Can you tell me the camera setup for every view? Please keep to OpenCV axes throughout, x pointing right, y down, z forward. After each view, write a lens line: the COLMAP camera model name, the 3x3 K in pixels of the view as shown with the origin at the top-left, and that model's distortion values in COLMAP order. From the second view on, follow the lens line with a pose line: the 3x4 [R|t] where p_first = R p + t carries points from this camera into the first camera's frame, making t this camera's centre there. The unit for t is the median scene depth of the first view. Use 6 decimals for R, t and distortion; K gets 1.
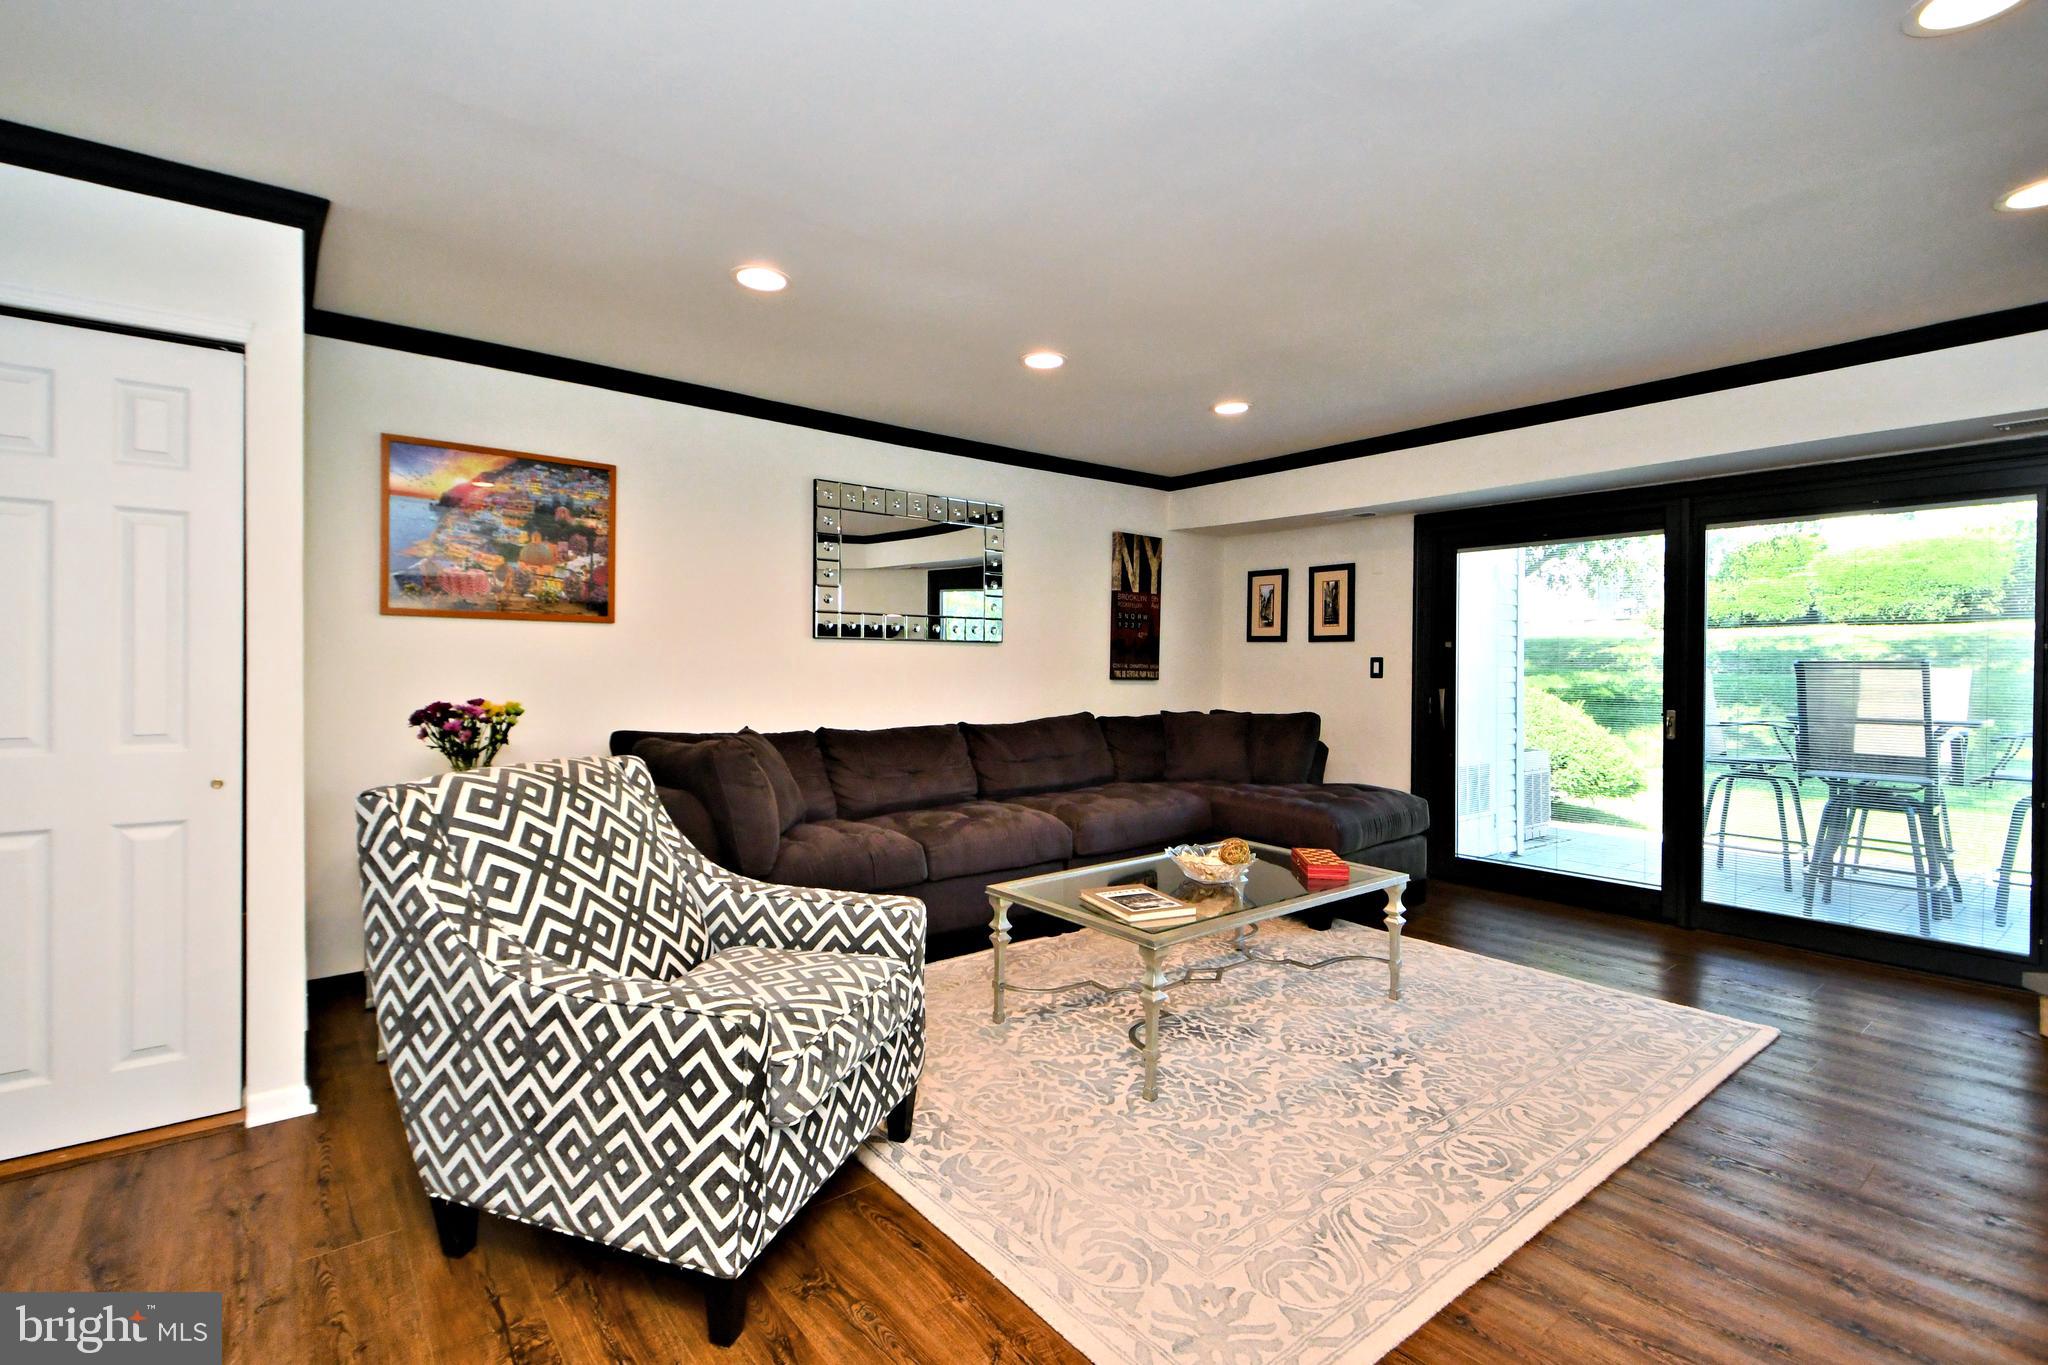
lens RADIAL K [[932.9, 0, 1020.7], [0, 932.9, 684.9], [0, 0, 1]] dist [0.016712, -0.001965]
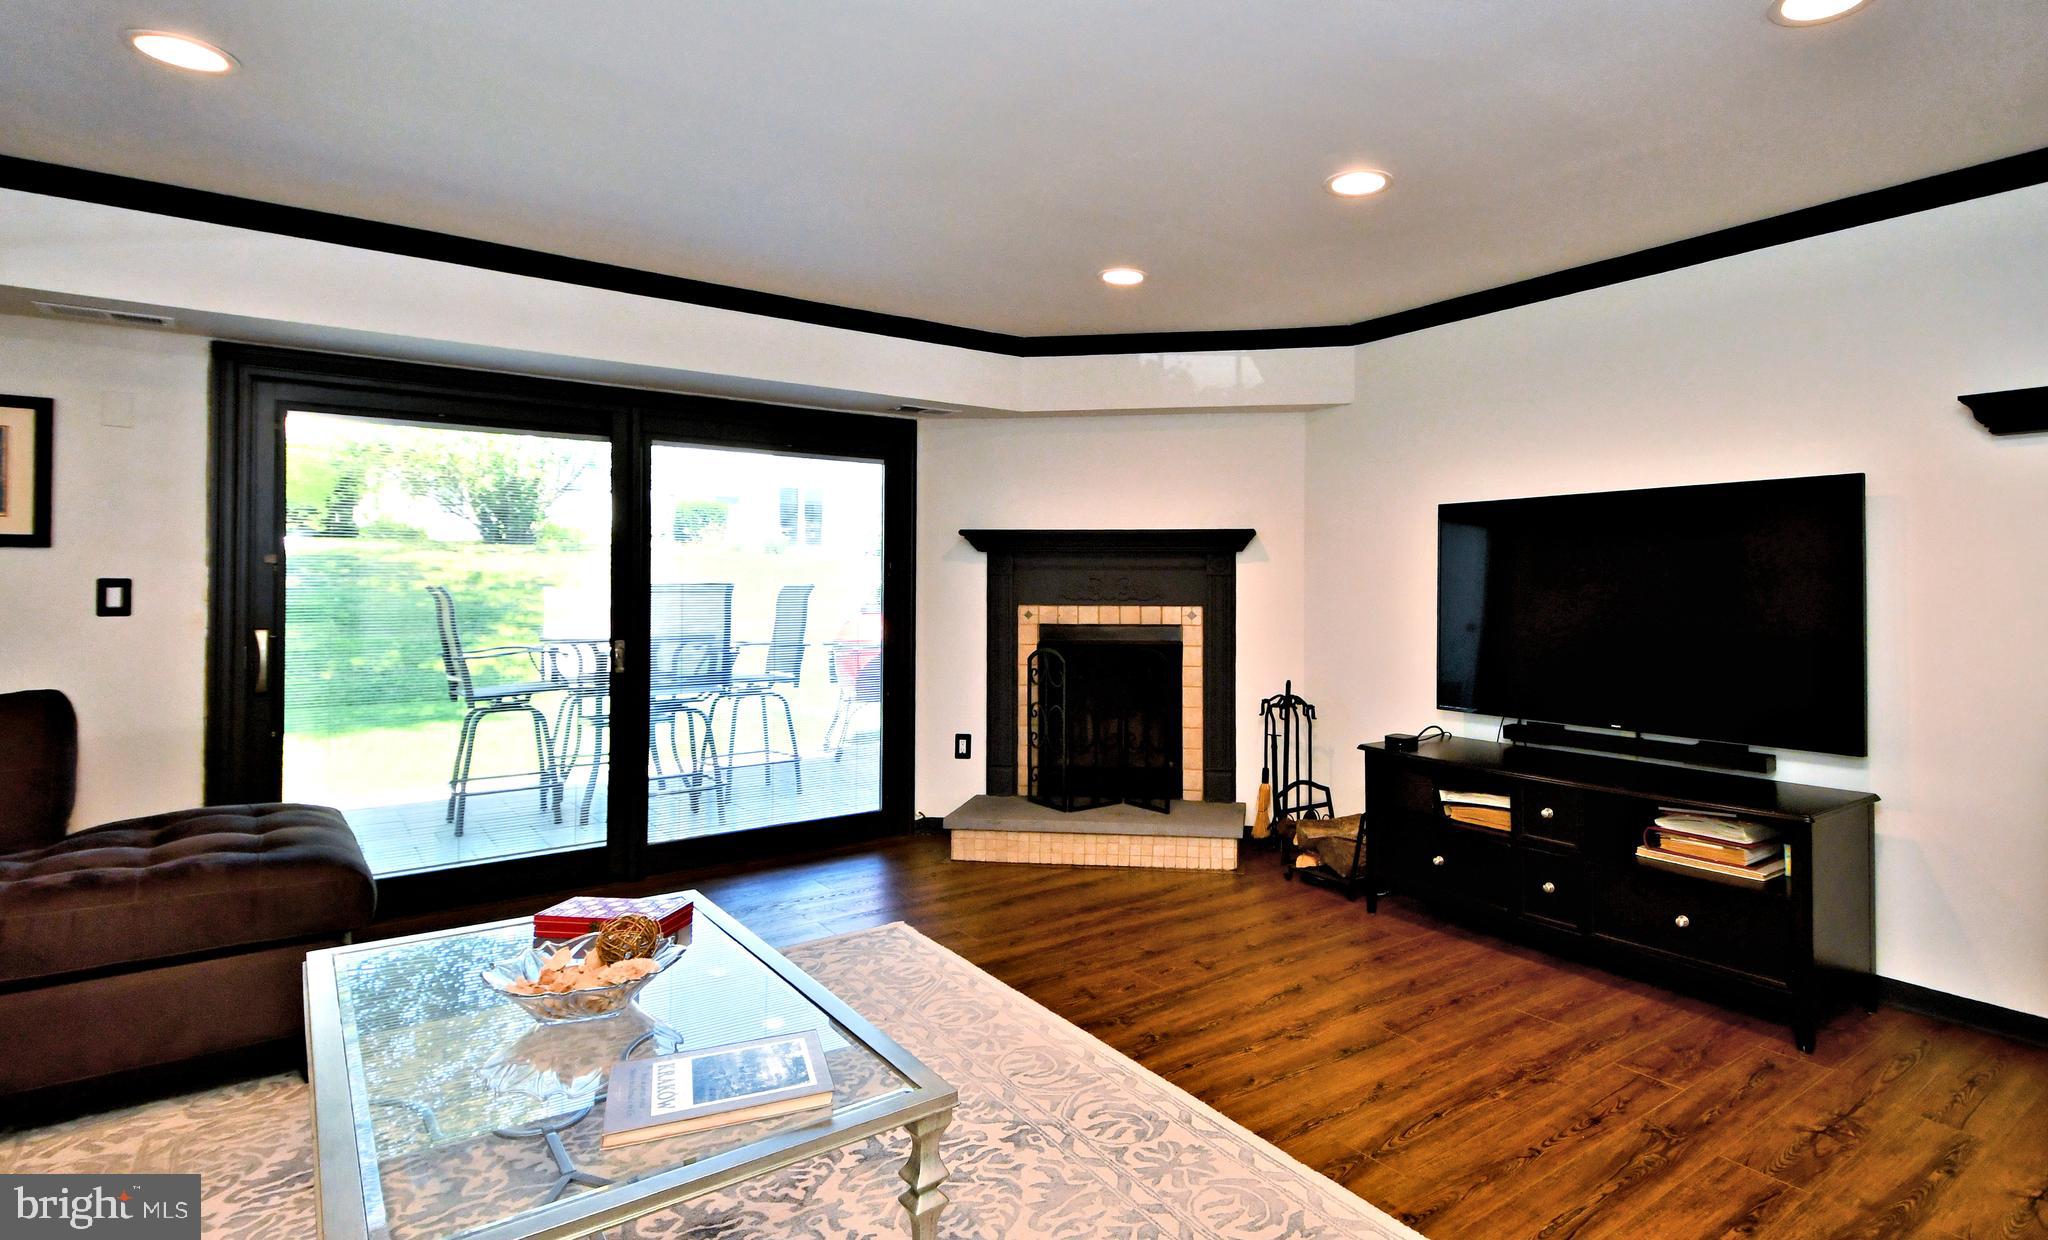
lens RADIAL K [[1014.6, 0, 1137.3], [0, 1014.6, 576.8], [0, 0, 1]] dist [0.021187, -0.004701]
pose [[0.024584, 0.002167, 0.999695, -0.269226], [0.020585, 0.999785, -0.002673, -0.020668], [-0.999486, 0.020644, 0.024534, 0.486510]]
